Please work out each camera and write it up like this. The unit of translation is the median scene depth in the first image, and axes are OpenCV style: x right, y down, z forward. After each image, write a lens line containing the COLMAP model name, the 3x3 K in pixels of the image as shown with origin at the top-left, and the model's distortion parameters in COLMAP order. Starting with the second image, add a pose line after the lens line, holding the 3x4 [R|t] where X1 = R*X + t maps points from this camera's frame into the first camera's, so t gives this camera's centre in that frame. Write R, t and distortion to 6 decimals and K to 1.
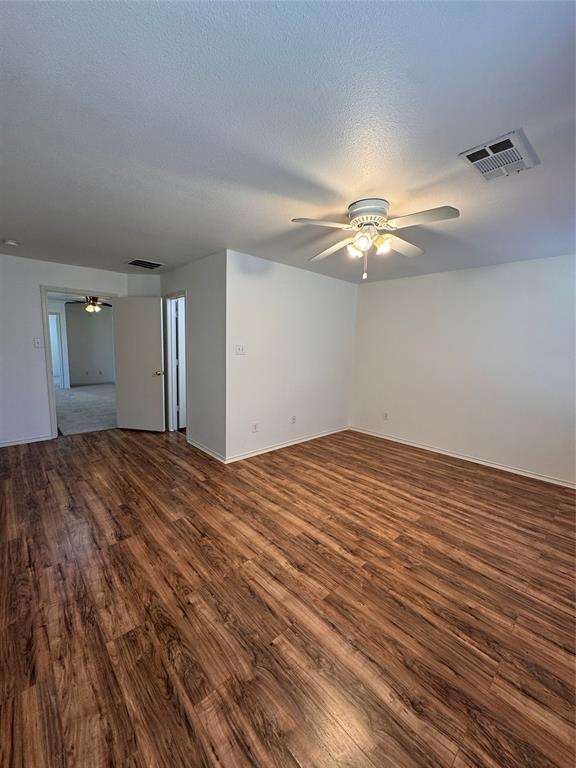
lens RADIAL K [[307.4, 0, 288.0], [0, 307.4, 384.0], [0, 0, 1]] dist [-0.000122, 0.000274]
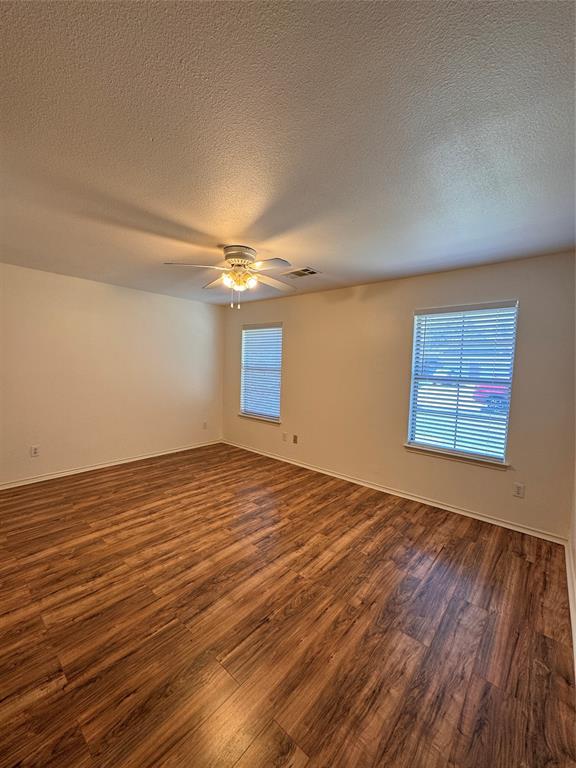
lens RADIAL K [[307.4, 0, 288.0], [0, 307.4, 384.0], [0, 0, 1]] dist [-0.000122, 0.000274]
pose [[-0.112125, -0.096082, 0.989038, -0.869249], [0.095403, 0.989676, 0.106959, -0.144692], [-0.989104, 0.106350, -0.101801, 0.854766]]
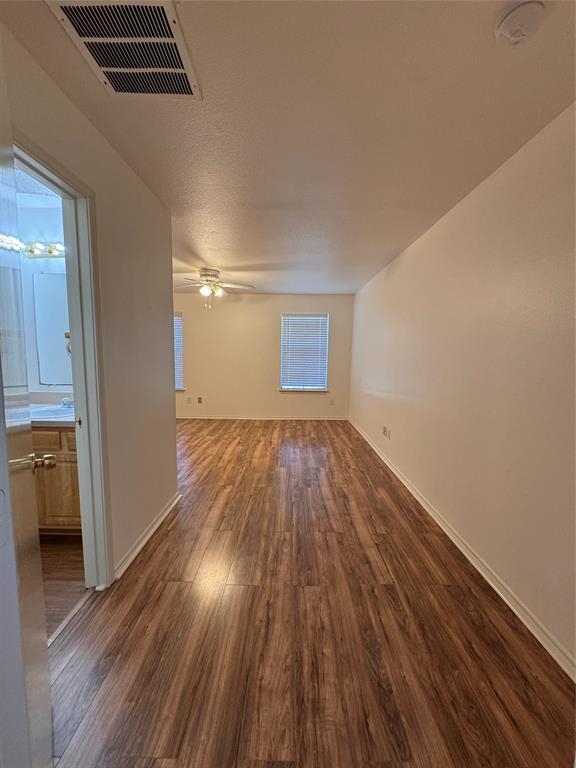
lens RADIAL K [[305.4, 0, 288.0], [0, 305.4, 384.0], [0, 0, 1]] dist [-0.001771, -0.000275]
pose [[-0.729041, -0.107843, 0.675921, -1.256494], [0.054119, 0.975336, 0.213987, -0.233429], [-0.682327, 0.192585, -0.705224, 1.846804]]
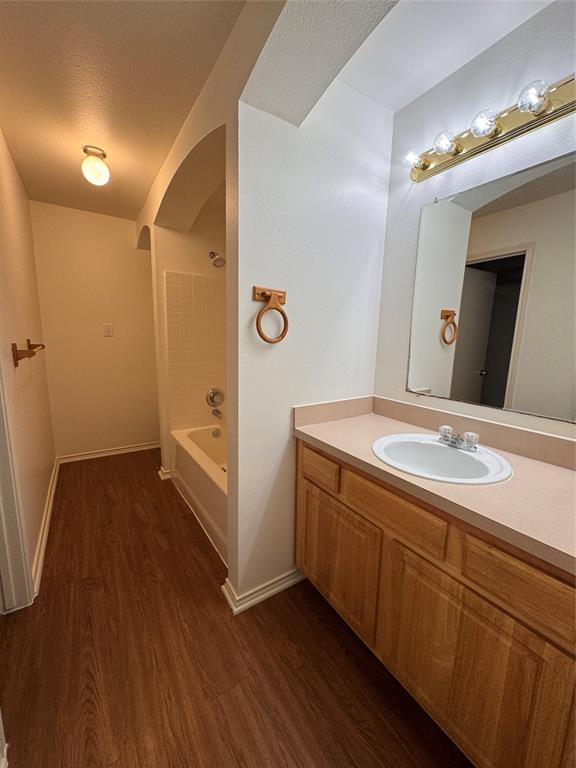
lens RADIAL K [[307.4, 0, 288.0], [0, 307.4, 384.0], [0, 0, 1]] dist [-0.000122, 0.000274]
pose [[0.163732, -0.177065, 0.970484, -0.650128], [0.111929, 0.980742, 0.160052, -0.206998], [-0.980135, 0.082419, 0.180397, 1.819269]]
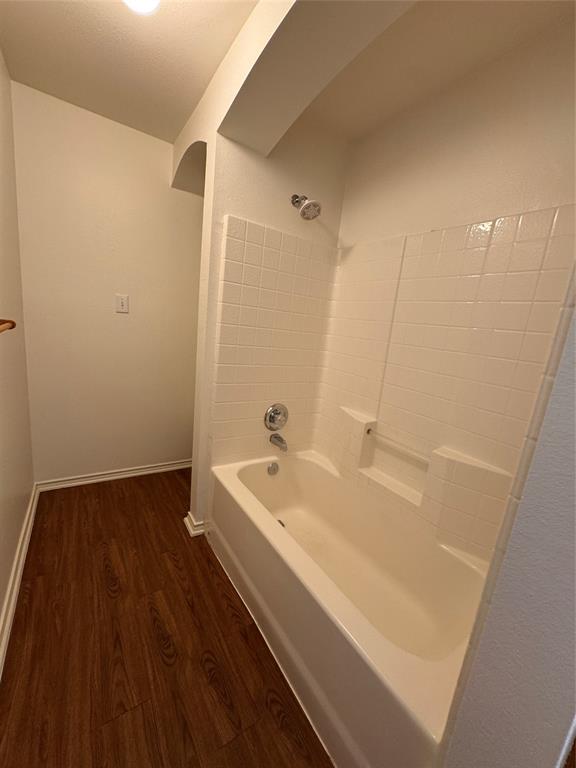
lens RADIAL K [[307.7, 0, 291.0], [0, 307.7, 384.5], [0, 0, 1]] dist [-0.002307, -0.000143]
pose [[0.159342, -0.199314, 0.966894, -0.322671], [0.026637, 0.979919, 0.197609, -0.238582], [-0.986864, -0.005732, 0.161452, 2.132634]]
